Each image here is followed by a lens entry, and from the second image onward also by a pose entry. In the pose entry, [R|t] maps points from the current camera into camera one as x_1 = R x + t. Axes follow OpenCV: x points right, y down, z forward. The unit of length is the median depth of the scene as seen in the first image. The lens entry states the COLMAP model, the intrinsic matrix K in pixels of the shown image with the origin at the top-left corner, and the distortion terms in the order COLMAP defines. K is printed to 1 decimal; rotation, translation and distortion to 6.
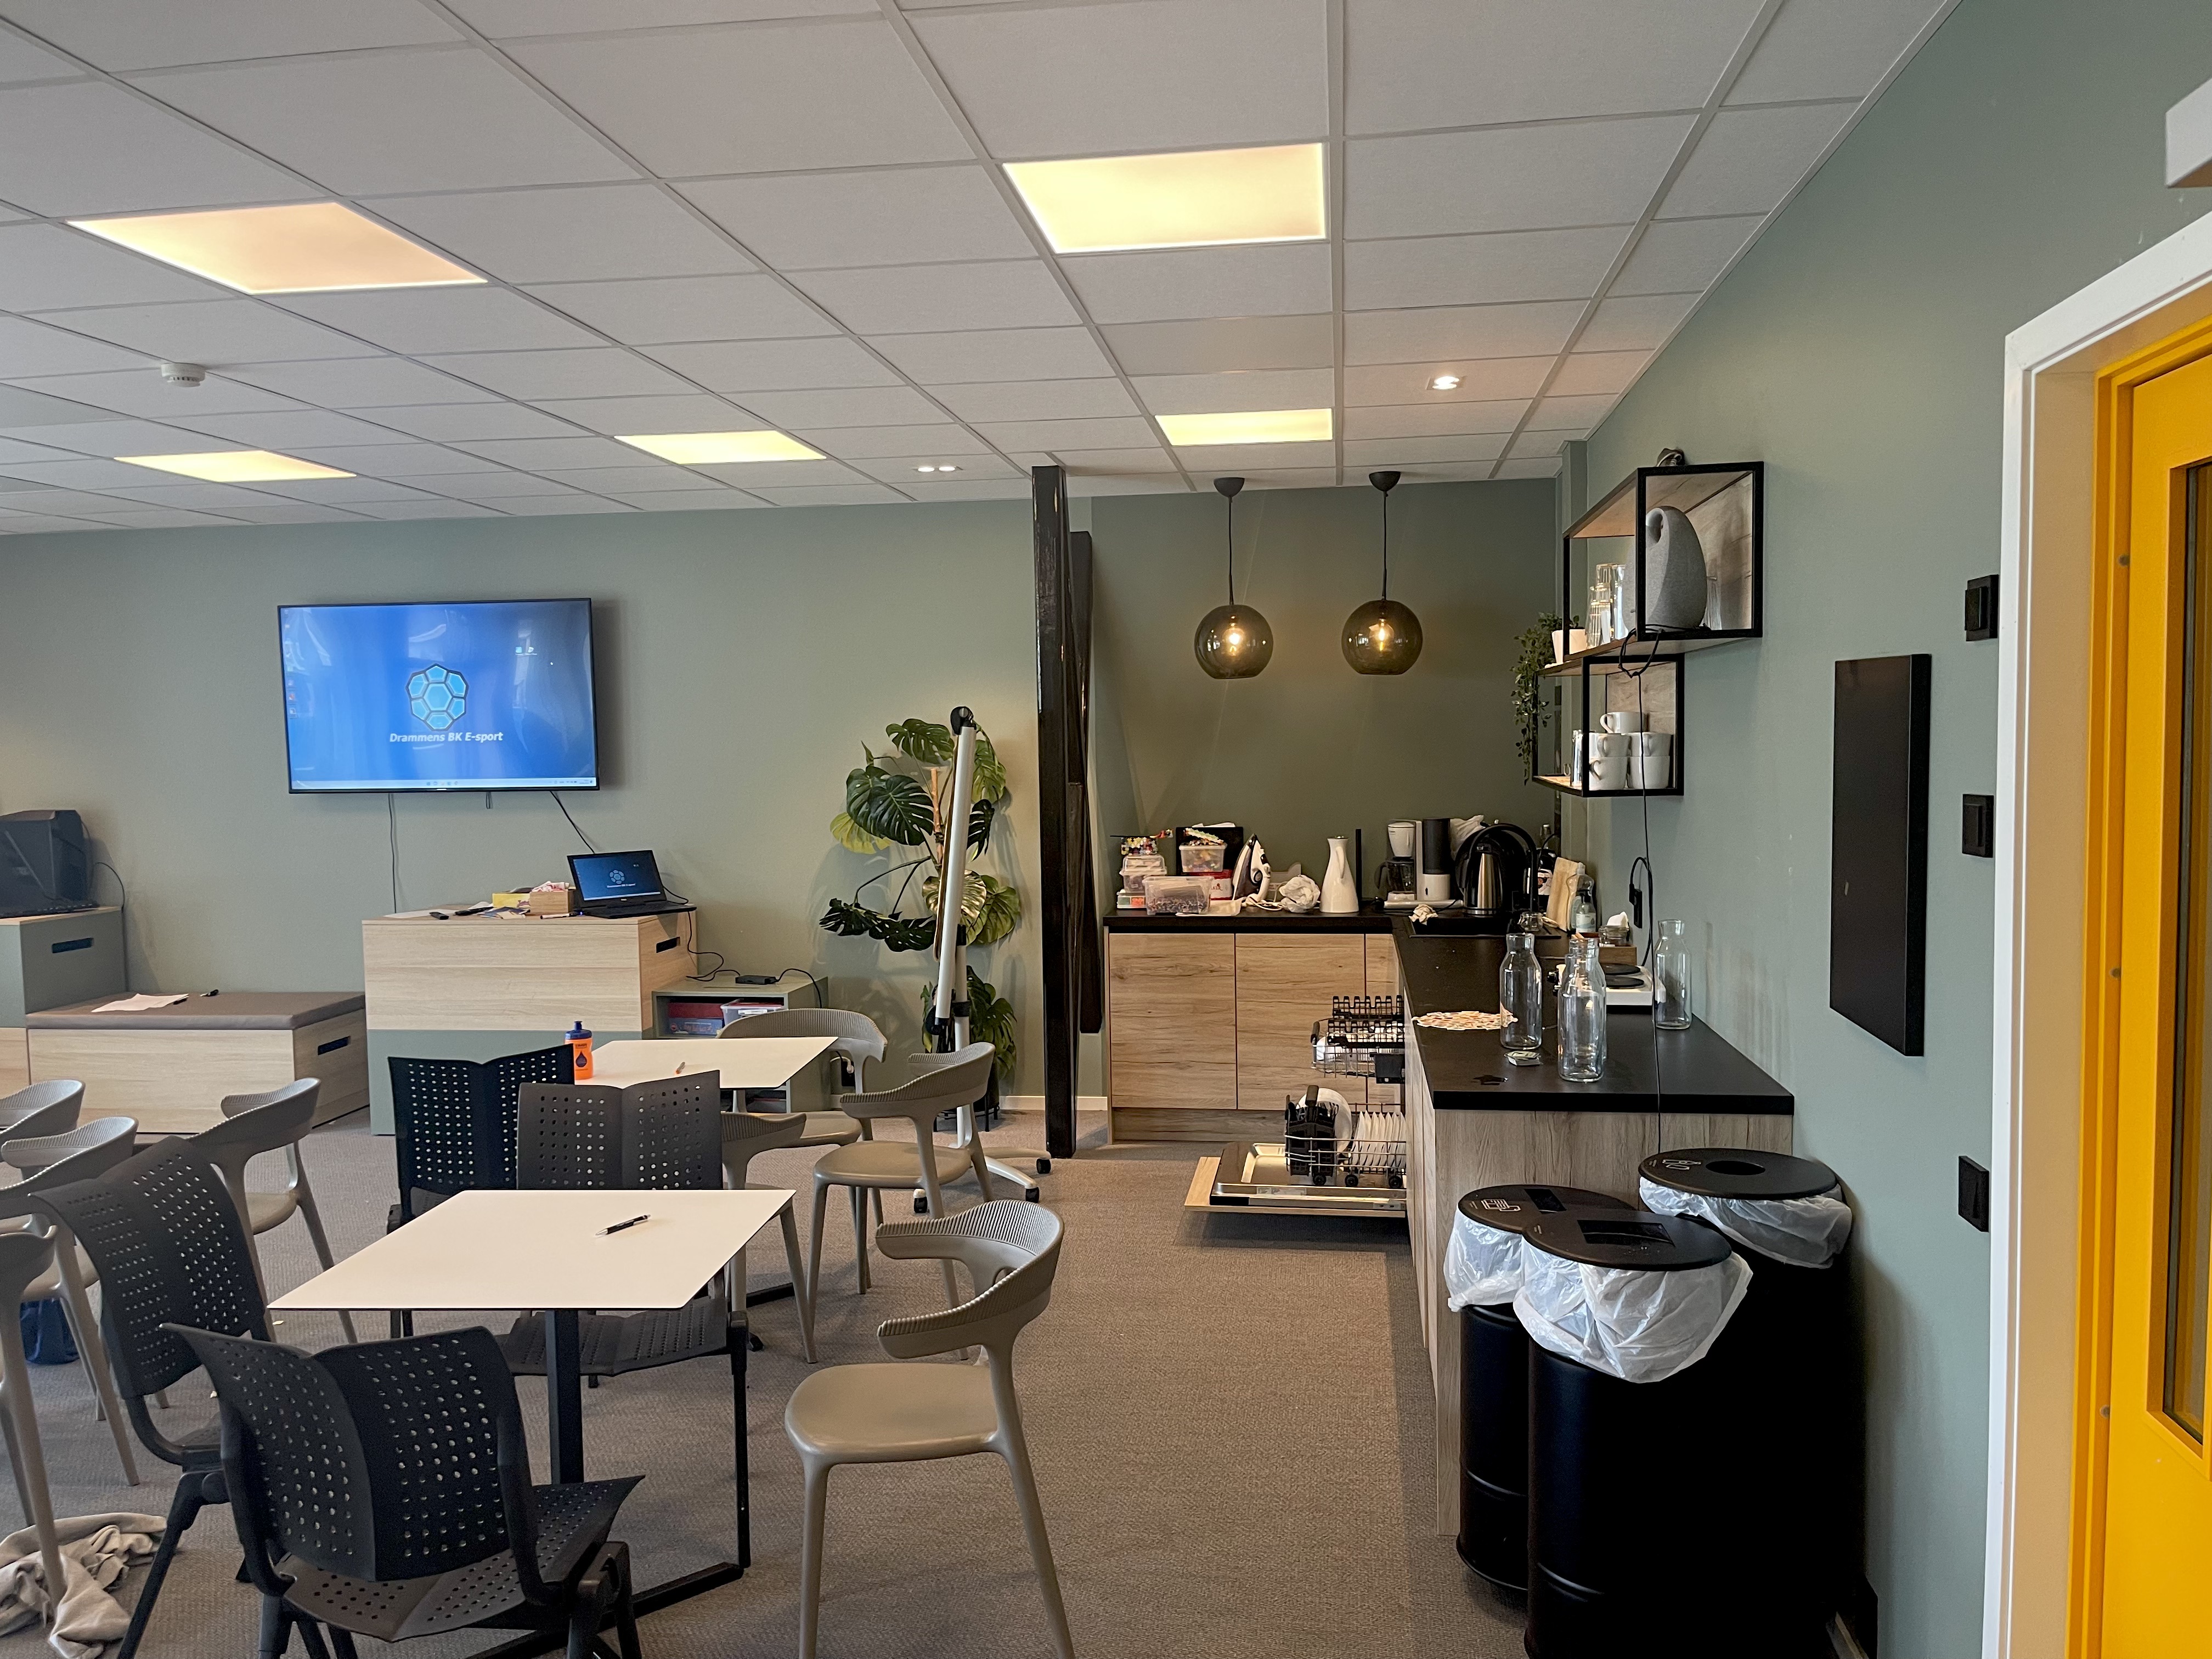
lens RADIAL K [[1670.2, 0, 1094.0], [0, 1670.2, 819.9], [0, 0, 1]] dist [0.065795, -0.067347]
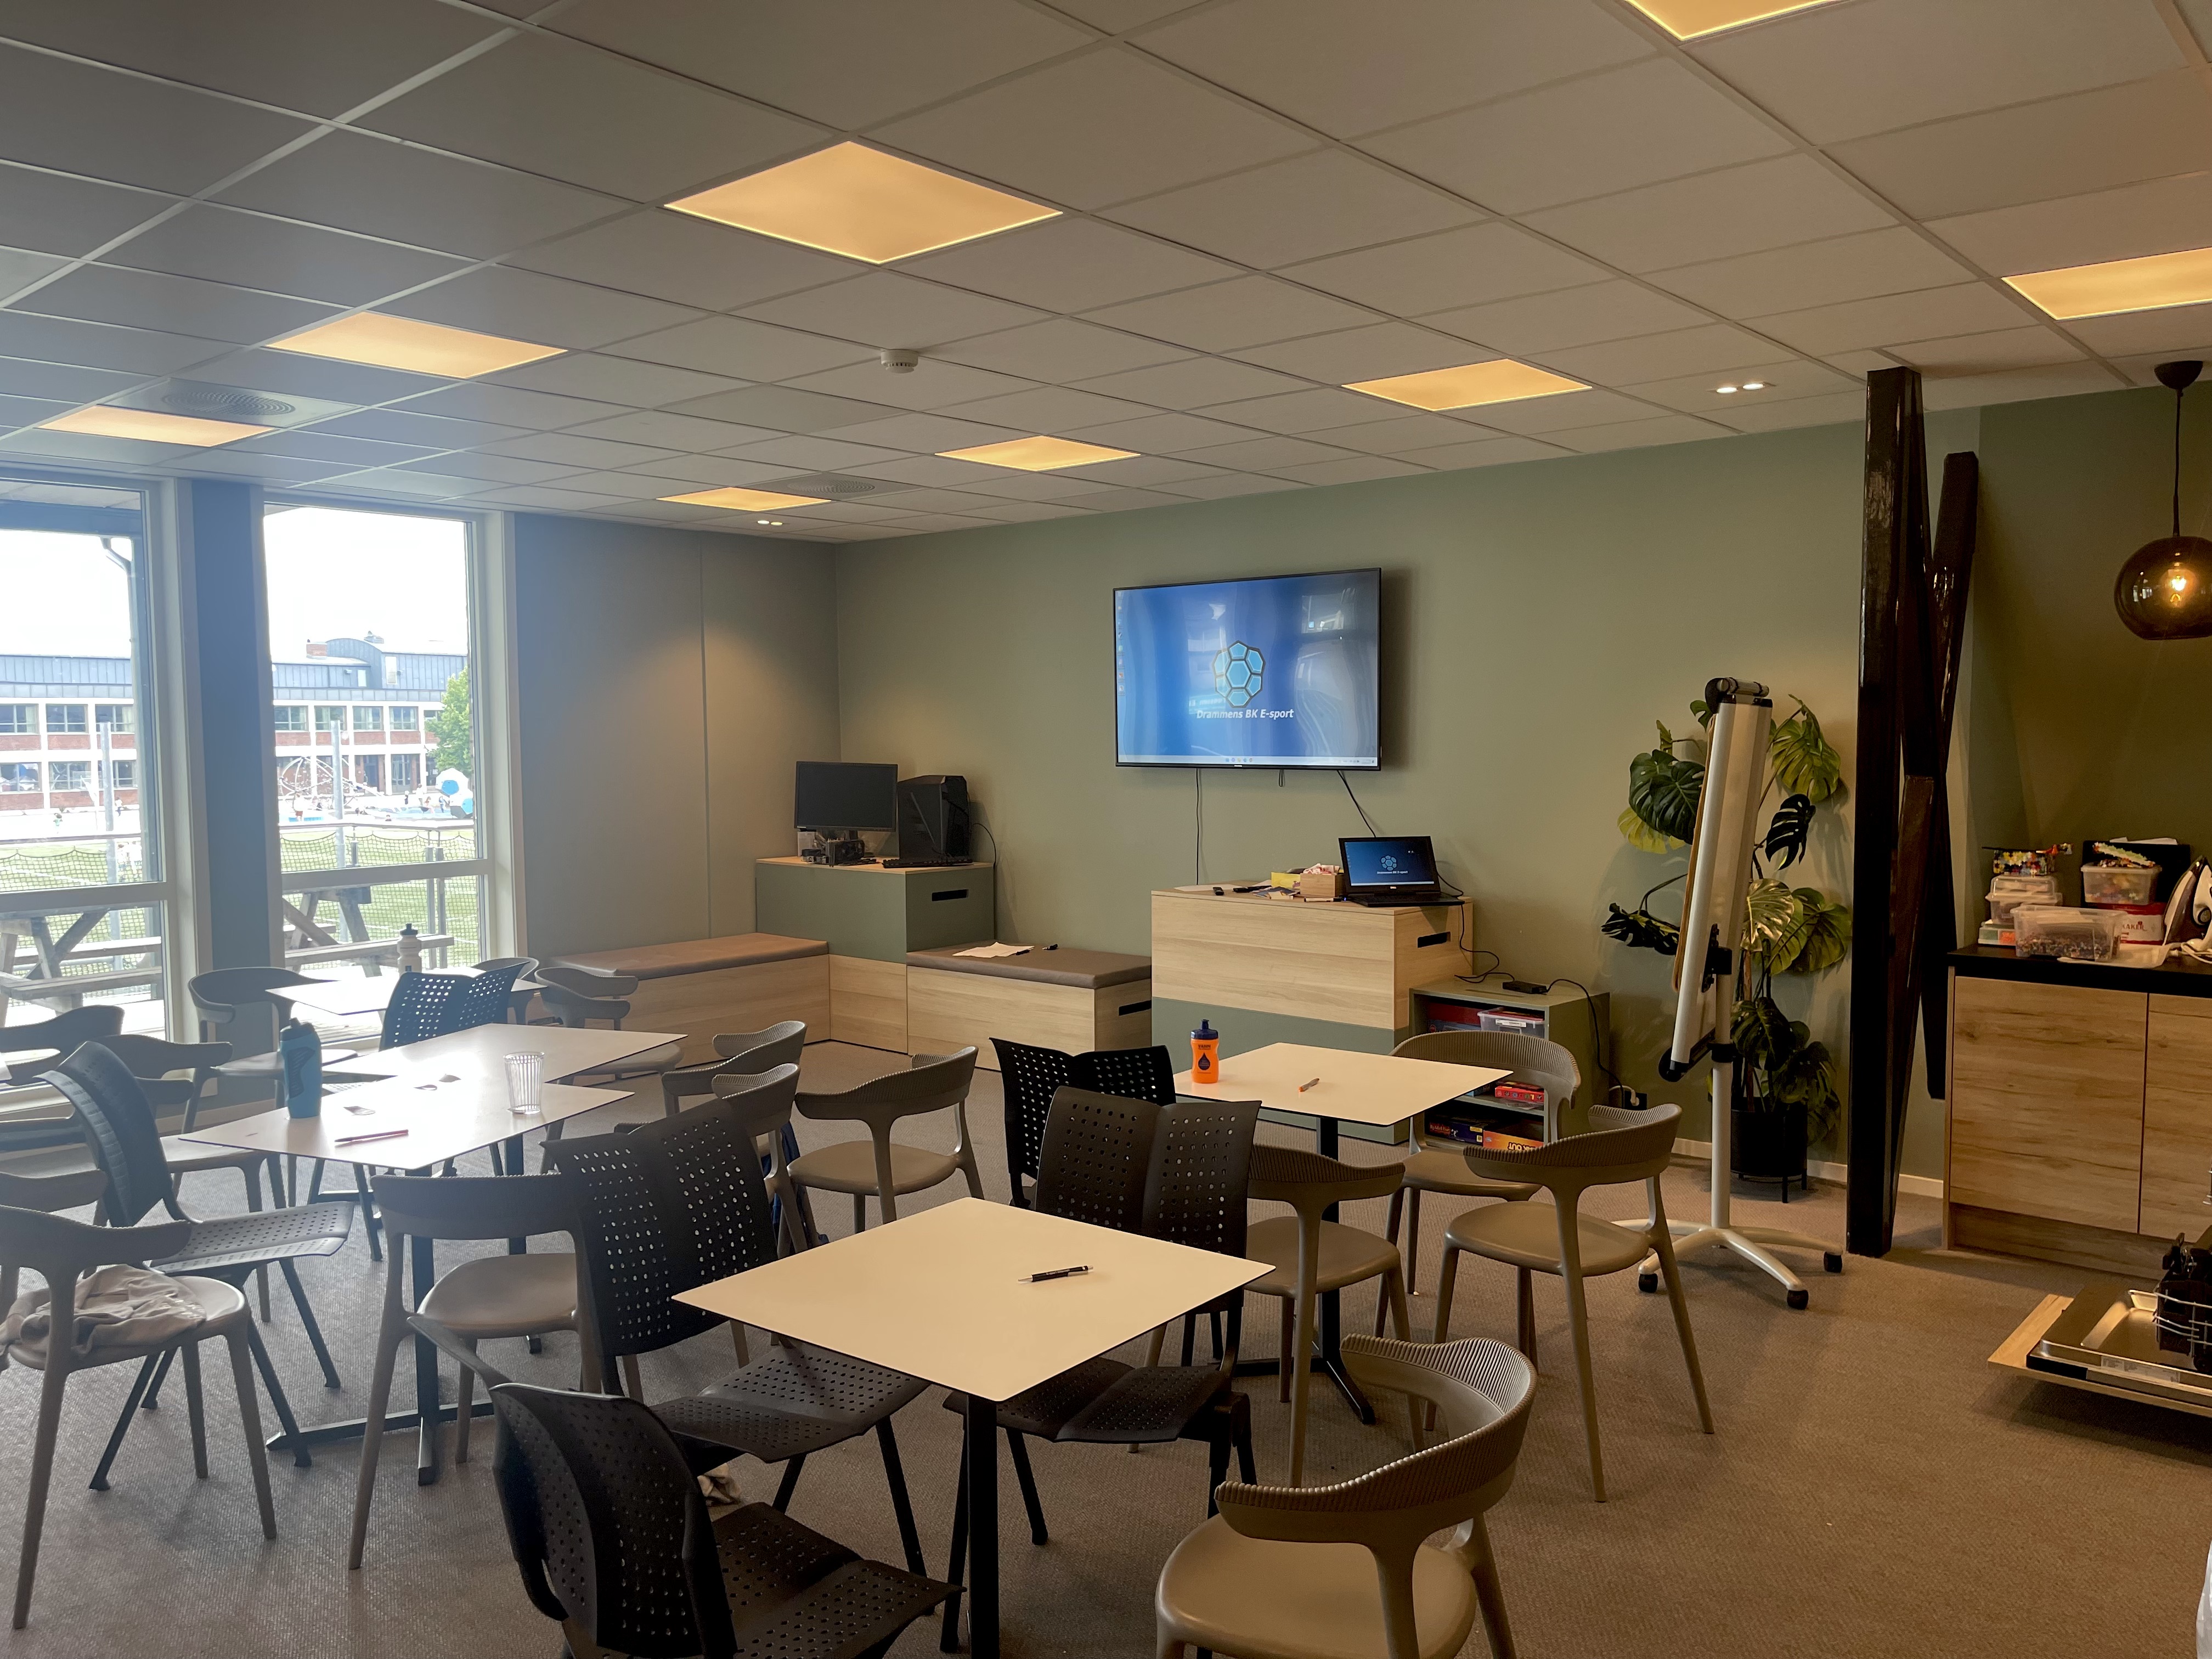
lens RADIAL K [[1670.2, 0, 1085.4], [0, 1670.2, 823.9], [0, 0, 1]] dist [0.065795, -0.067347]
pose [[0.840868, 0.045332, -0.539338, 0.086205], [-0.037624, 0.998972, 0.025306, -0.005921], [0.539931, -0.000987, 0.841709, 0.128608]]
